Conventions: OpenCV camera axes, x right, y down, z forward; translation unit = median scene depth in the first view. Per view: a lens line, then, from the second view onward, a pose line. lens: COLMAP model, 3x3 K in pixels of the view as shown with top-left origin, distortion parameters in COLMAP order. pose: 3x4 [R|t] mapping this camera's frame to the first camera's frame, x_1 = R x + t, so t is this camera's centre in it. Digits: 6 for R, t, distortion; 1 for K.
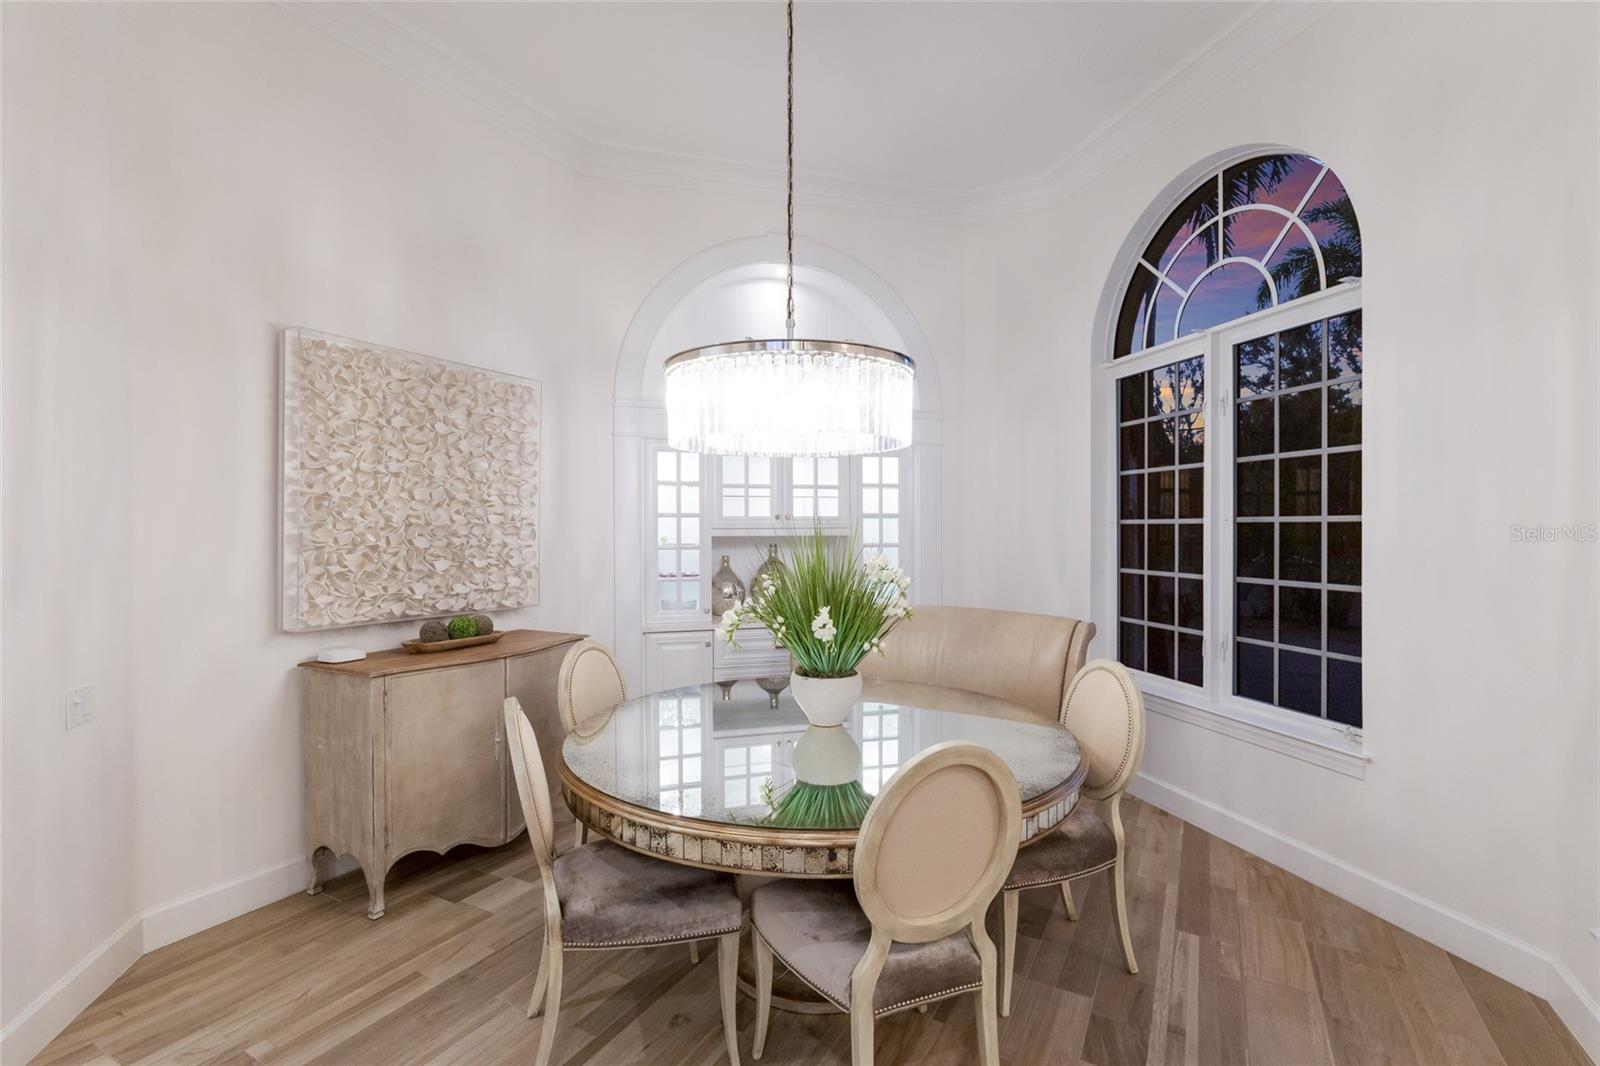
lens RADIAL K [[716.3, 0, 797.5], [0, 716.3, 534.2], [0, 0, 1]] dist [-0.011606, -0.000805]
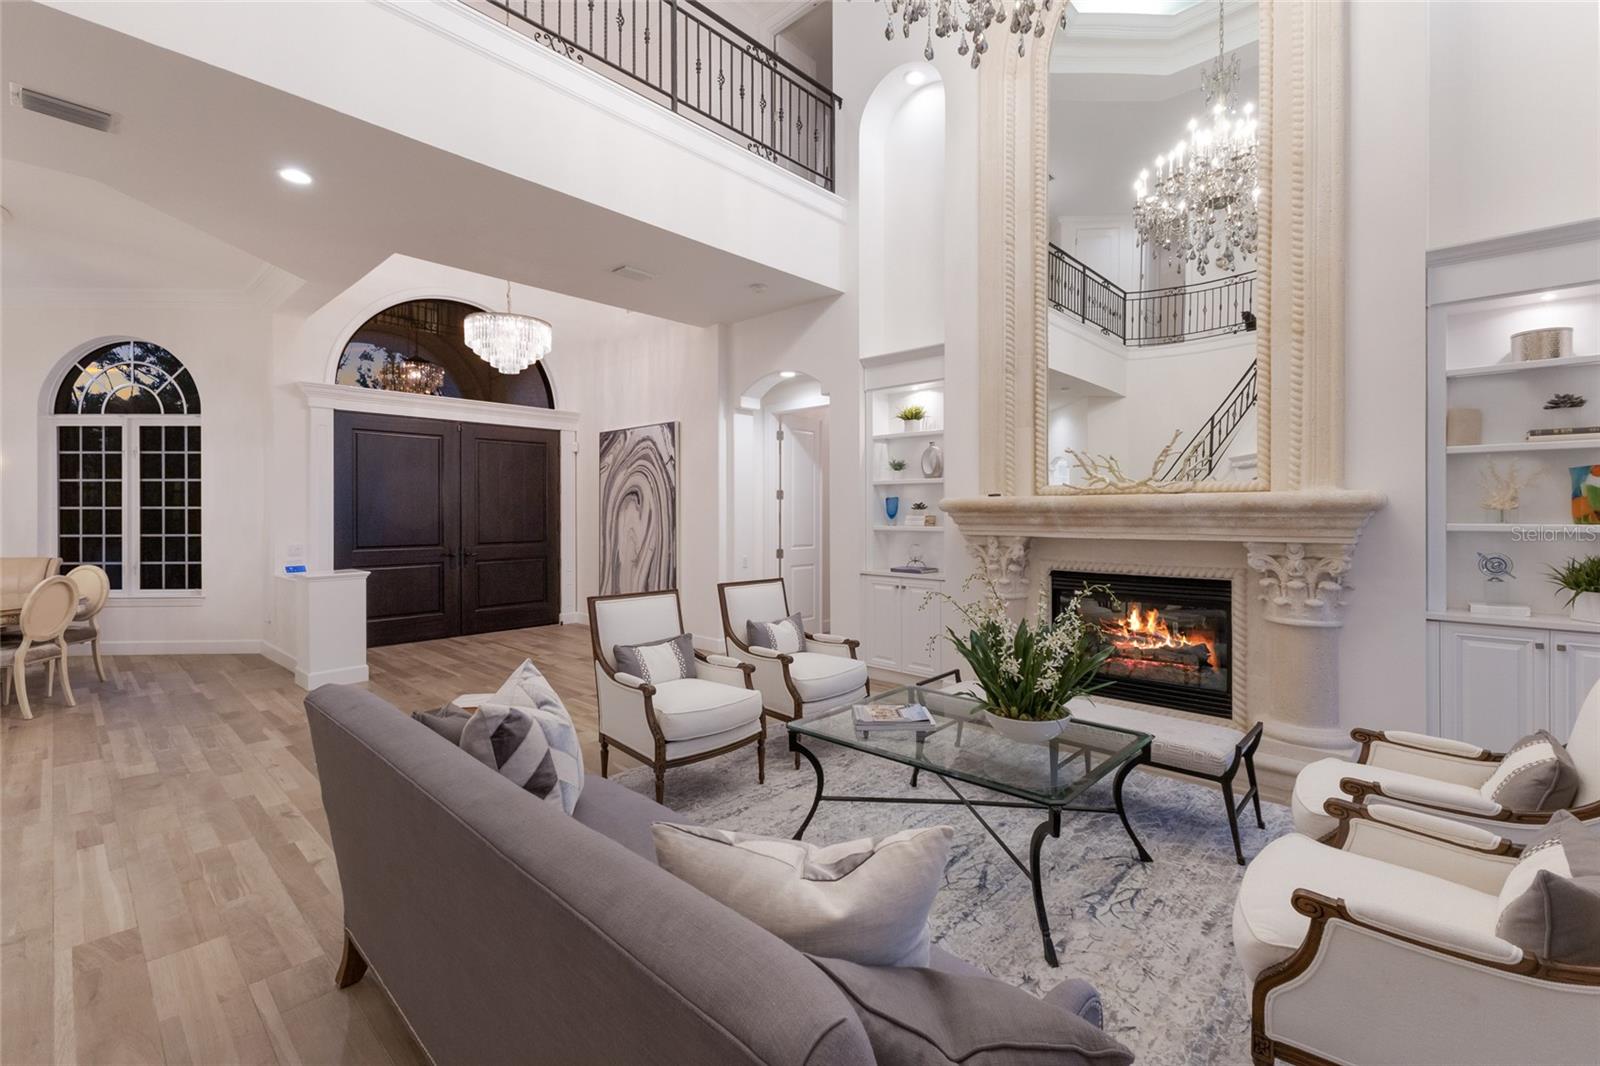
lens RADIAL K [[694.0, 0, 813.7], [0, 694.0, 508.1], [0, 0, 1]] dist [0.005236, -0.001228]
pose [[0.219127, -0.001623, 0.975695, -0.998799], [0.007397, 0.999973, 0.000003, -0.003313], [-0.975668, 0.007217, 0.219133, -1.451559]]
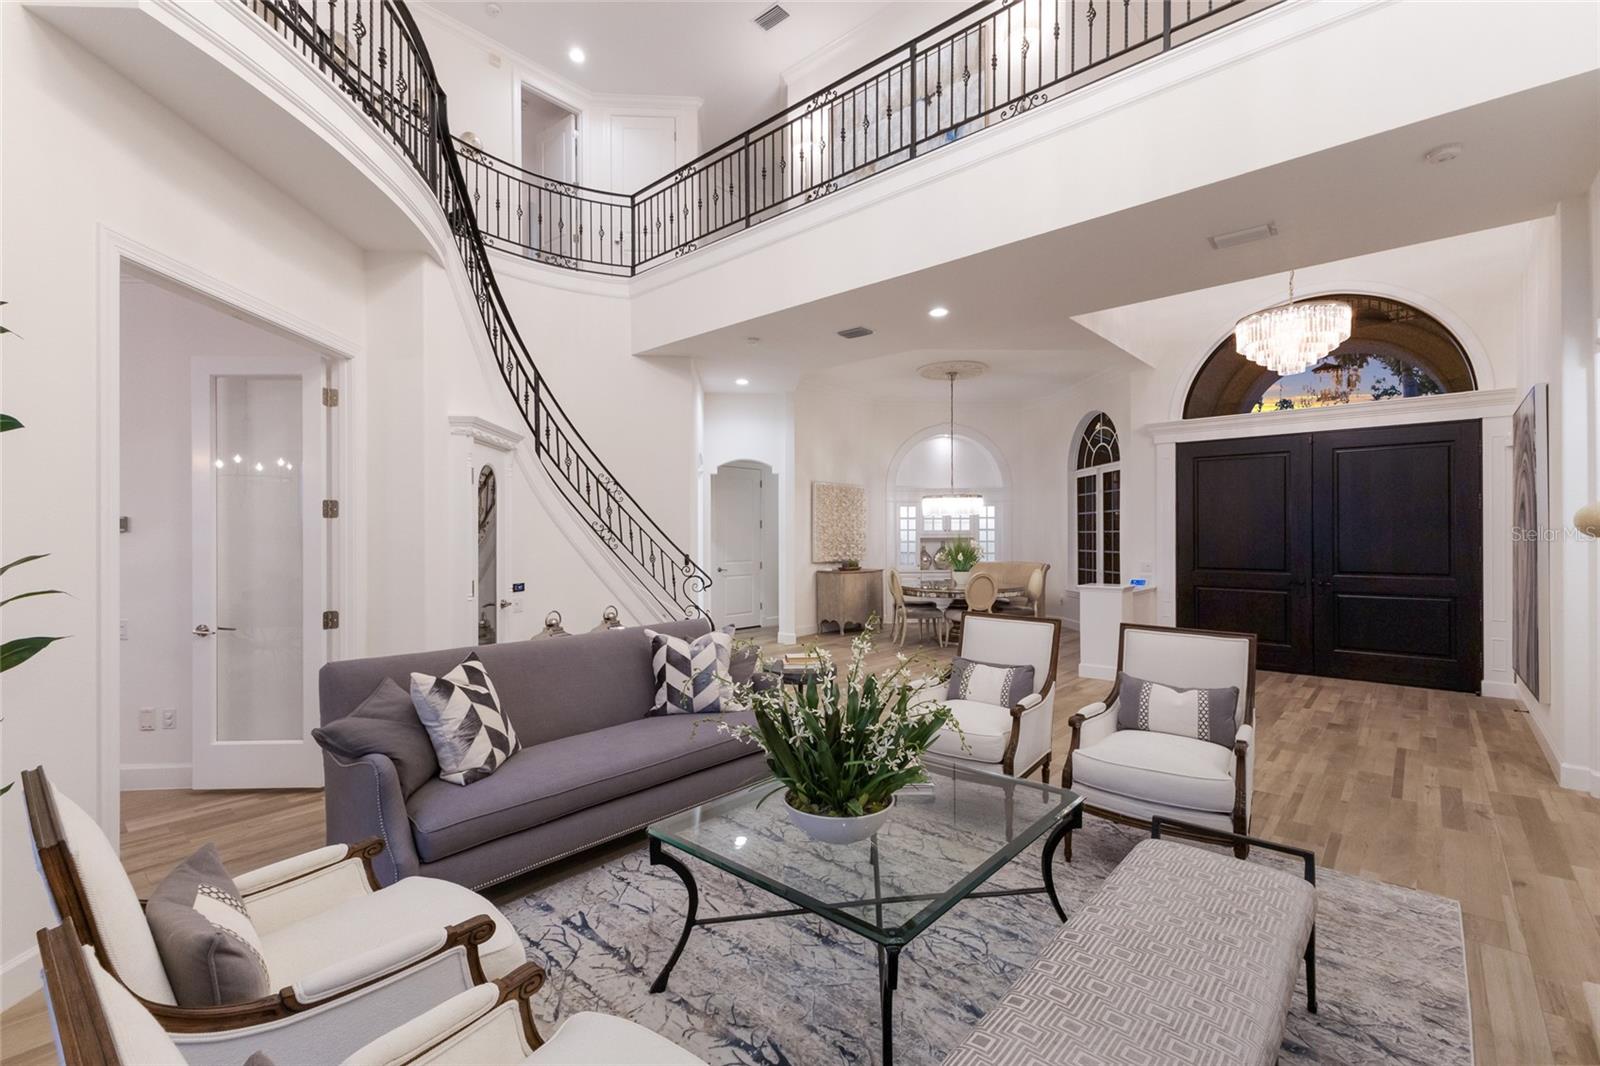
lens RADIAL K [[694.0, 0, 810.7], [0, 694.0, 540.9], [0, 0, 1]] dist [0.005236, -0.001228]
pose [[0.980500, -0.000282, -0.196517, -0.015269], [0.000464, 1.000000, 0.000880, 0.015625], [0.196516, -0.000955, 0.980500, -2.101408]]
